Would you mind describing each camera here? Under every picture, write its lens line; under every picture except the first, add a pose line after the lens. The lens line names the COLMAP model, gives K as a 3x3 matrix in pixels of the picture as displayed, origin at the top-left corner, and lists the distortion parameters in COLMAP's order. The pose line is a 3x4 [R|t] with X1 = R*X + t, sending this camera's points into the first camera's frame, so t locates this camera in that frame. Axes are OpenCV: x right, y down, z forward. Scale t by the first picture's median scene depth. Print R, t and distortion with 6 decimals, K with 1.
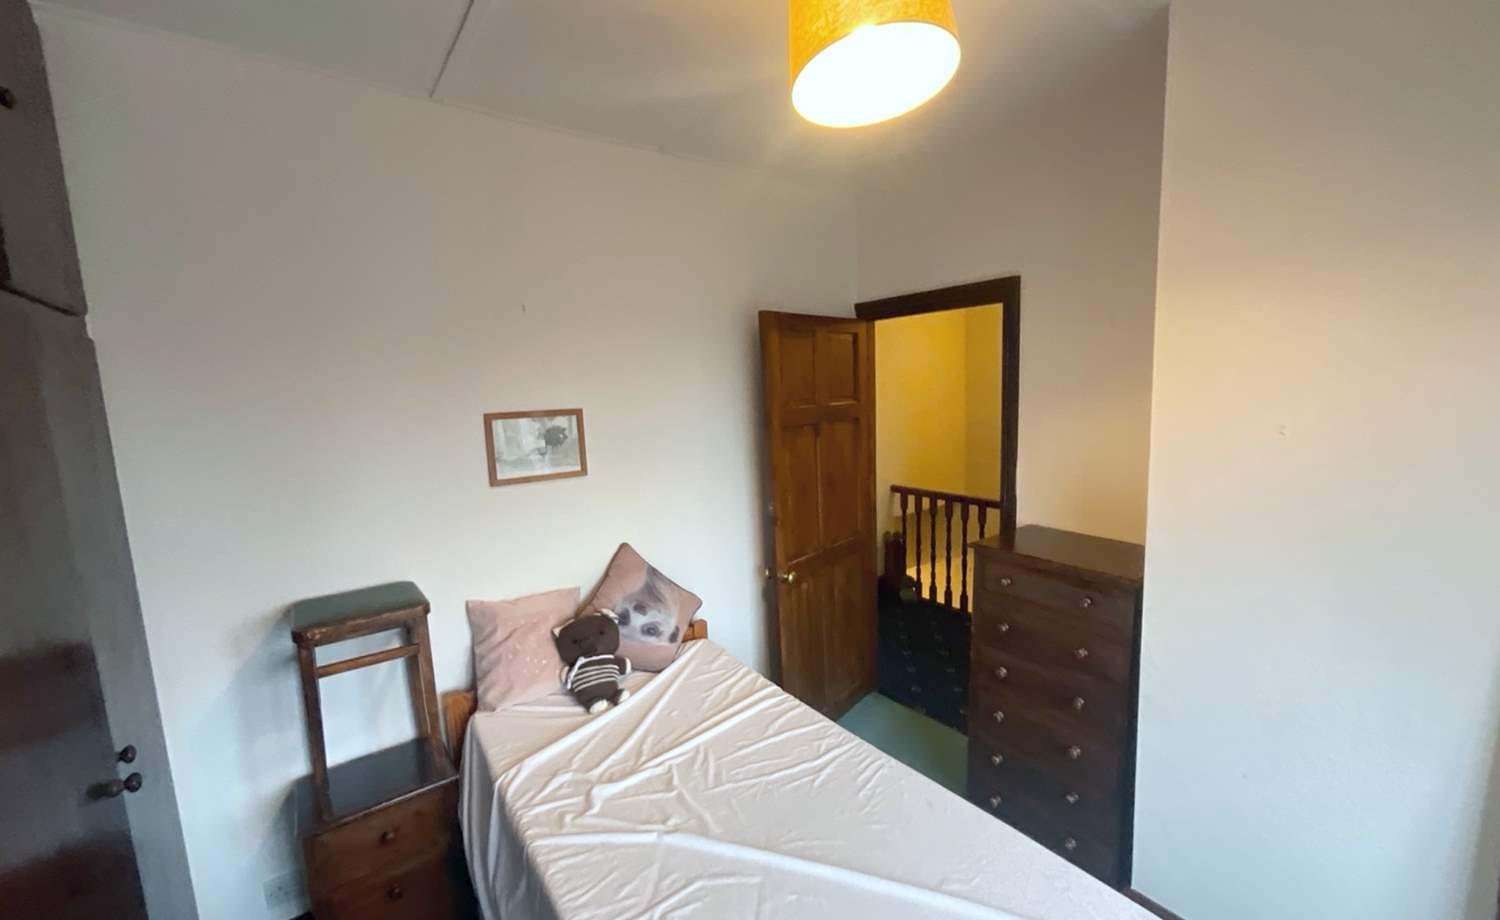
lens RADIAL K [[611.4, 0, 750.0], [0, 611.4, 460.0], [0, 0, 1]] dist [-0.000619, 0.001040]
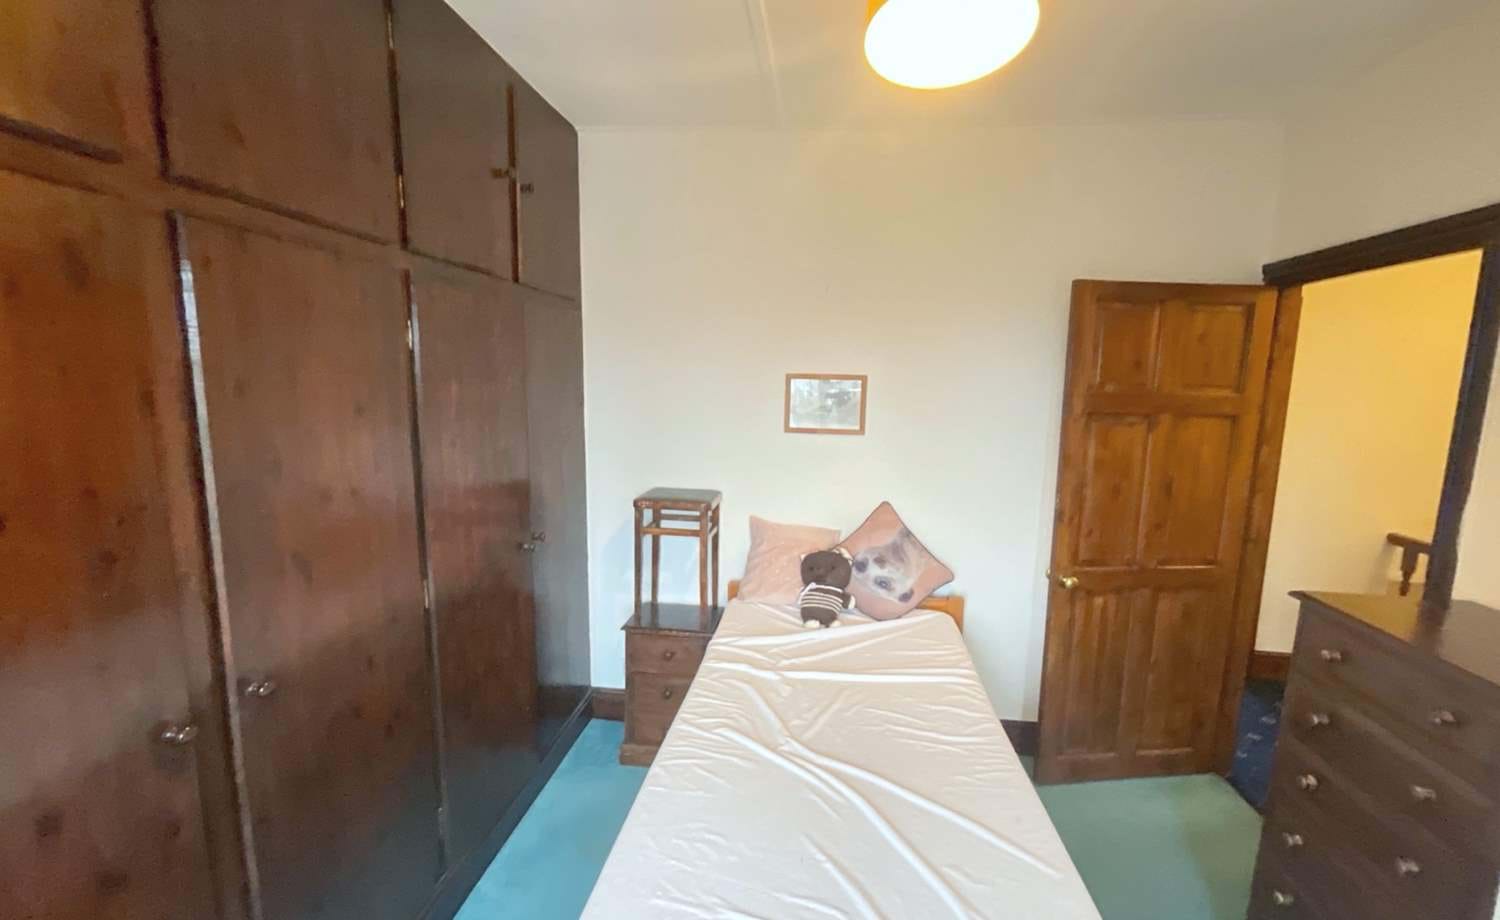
lens RADIAL K [[611.4, 0, 750.0], [0, 611.4, 460.0], [0, 0, 1]] dist [-0.000619, 0.001040]
pose [[0.724092, 0.147348, -0.673780, 0.366182], [-0.135608, 0.988259, 0.070388, 0.021094], [0.676240, 0.040402, 0.735572, 0.037871]]
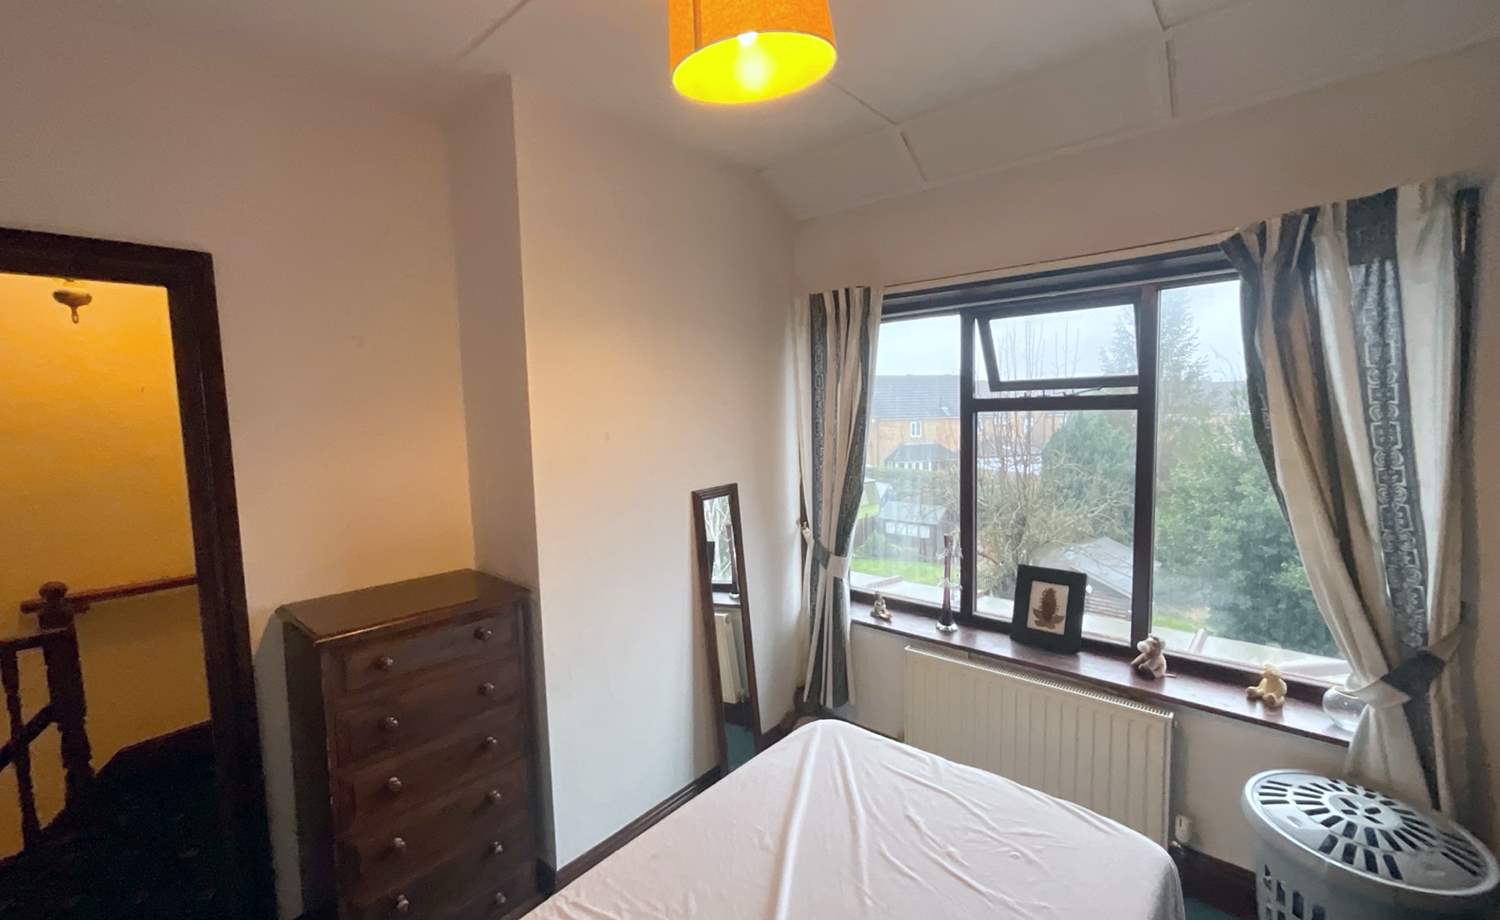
lens RADIAL K [[595.6, 0, 749.4], [0, 595.6, 457.8], [0, 0, 1]] dist [-0.000354, -0.000166]
pose [[-0.237777, -0.029289, 0.970878, -0.356105], [0.158253, 0.985021, 0.068473, -0.022355], [-0.958341, 0.169926, -0.229580, 0.649221]]
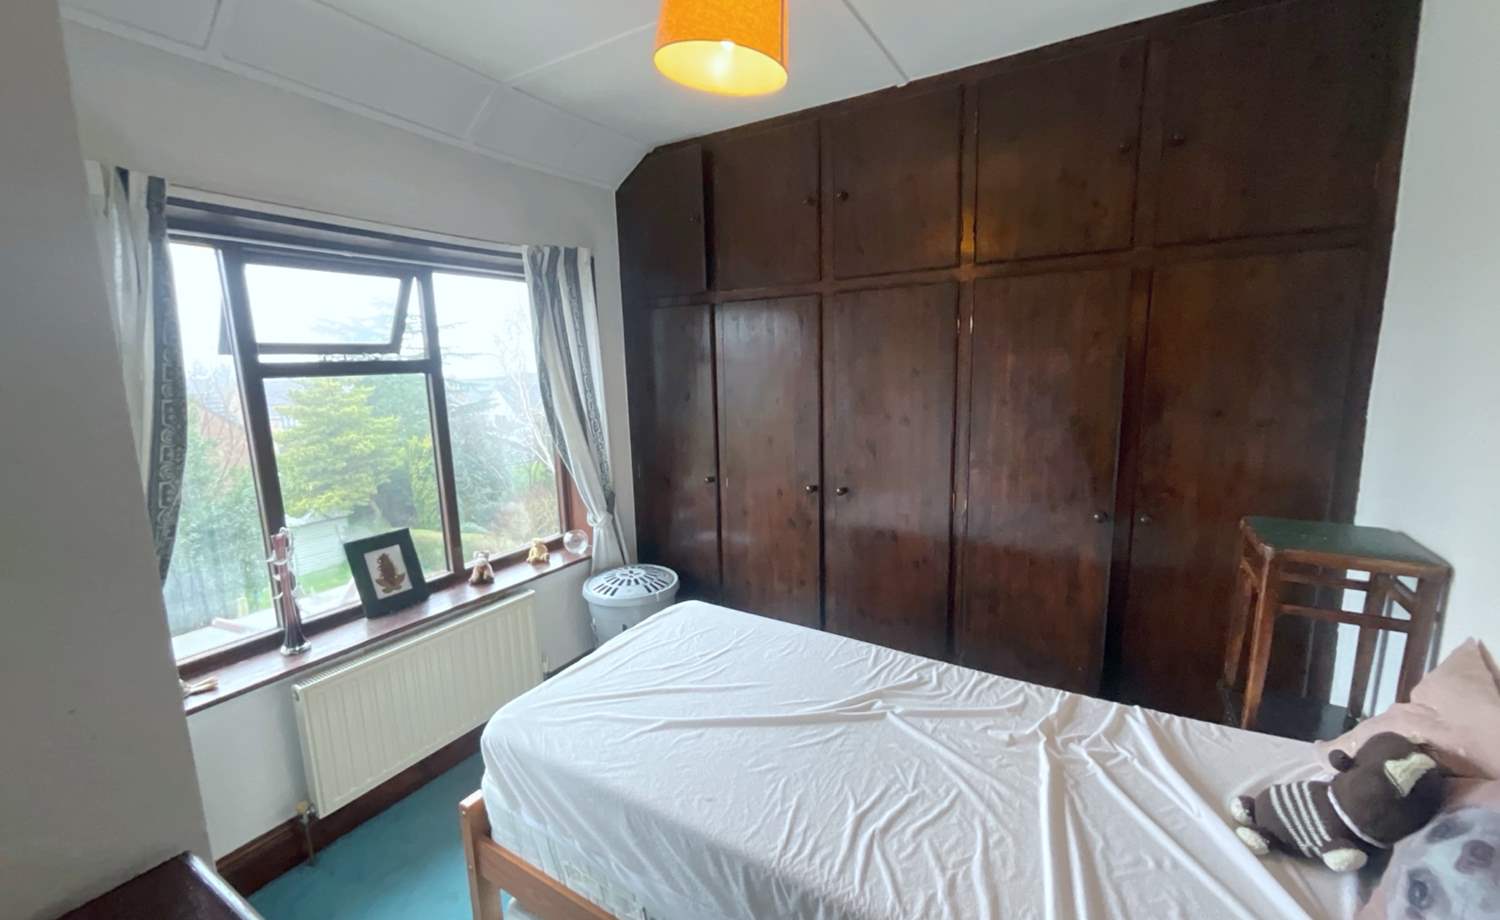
lens RADIAL K [[611.4, 0, 750.0], [0, 611.4, 460.0], [0, 0, 1]] dist [-0.000619, 0.001040]
pose [[-0.916433, 0.131624, -0.377924, 0.348960], [0.015252, 0.955165, 0.295681, -0.110076], [0.399898, 0.265207, -0.877352, 1.117375]]
